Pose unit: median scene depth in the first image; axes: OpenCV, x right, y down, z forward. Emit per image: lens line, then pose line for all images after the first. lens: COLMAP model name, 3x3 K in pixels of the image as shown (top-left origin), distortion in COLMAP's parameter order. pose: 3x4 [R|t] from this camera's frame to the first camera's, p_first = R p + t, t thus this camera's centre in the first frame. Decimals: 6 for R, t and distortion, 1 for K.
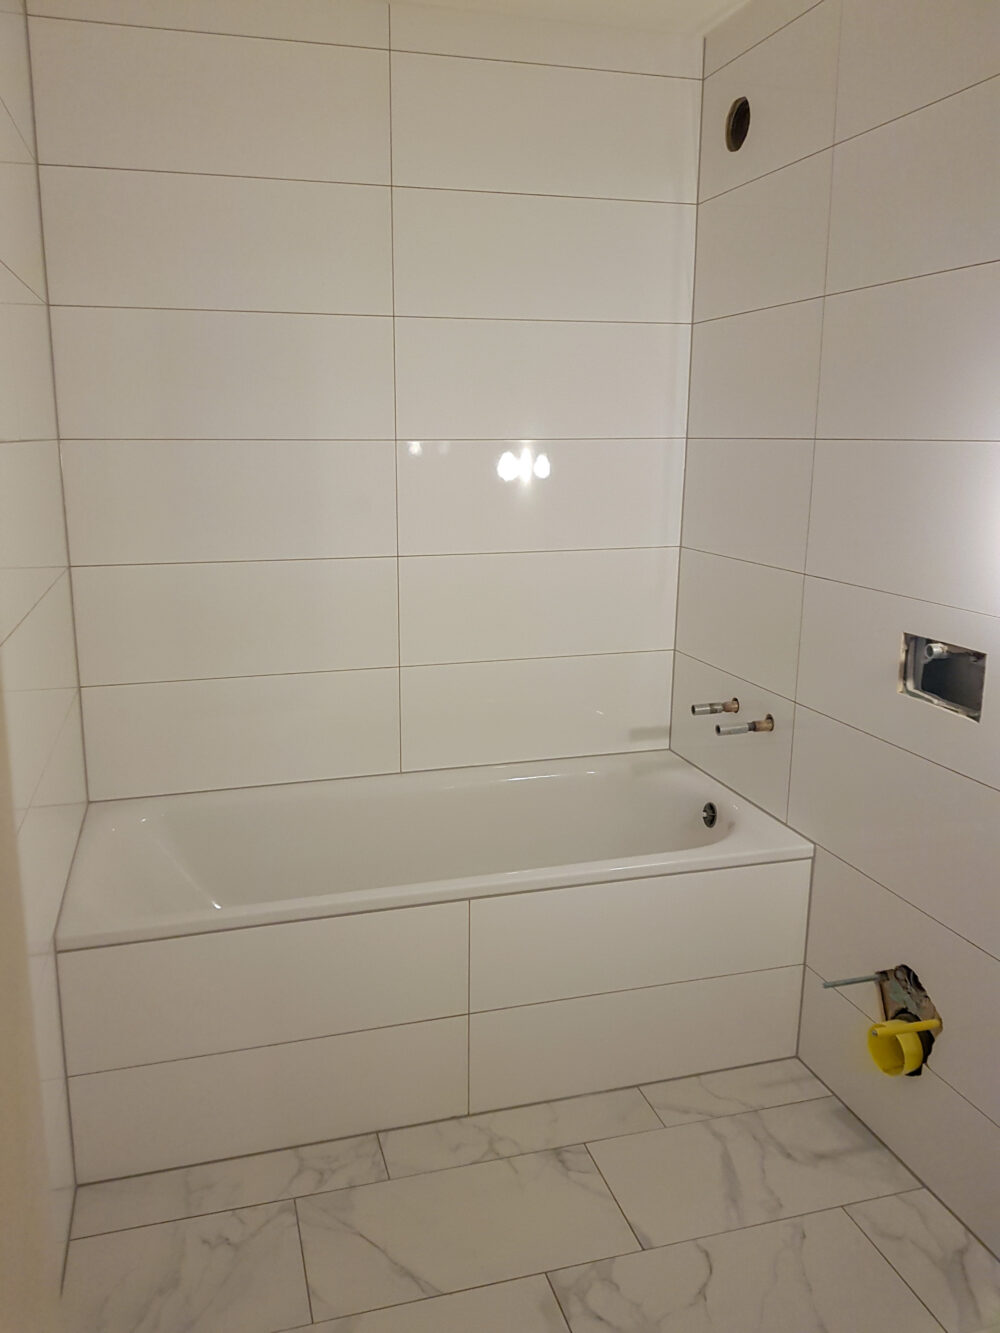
lens RADIAL K [[1064.9, 0, 497.7], [0, 1064.9, 659.6], [0, 0, 1]] dist [0.028745, -0.073263]
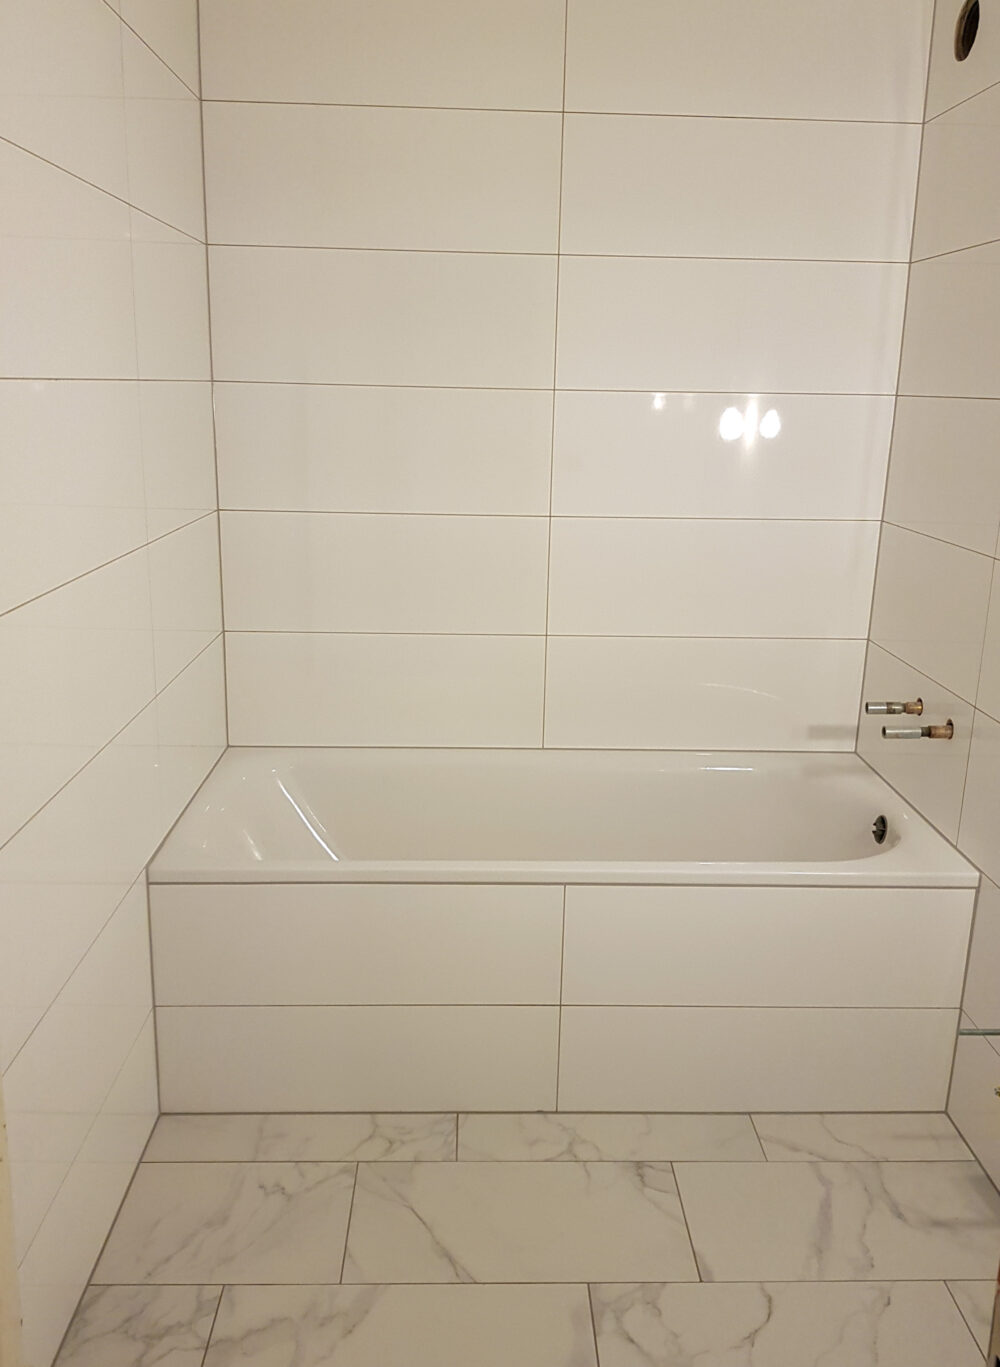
lens RADIAL K [[1169.6, 0, 498.1], [0, 1169.6, 674.3], [0, 0, 1]] dist [0.004812, -0.038315]
pose [[0.968887, 0.080460, -0.234060, 0.134373], [-0.072571, 0.996473, 0.042139, 0.001661], [0.236625, -0.023842, 0.971309, -0.005437]]
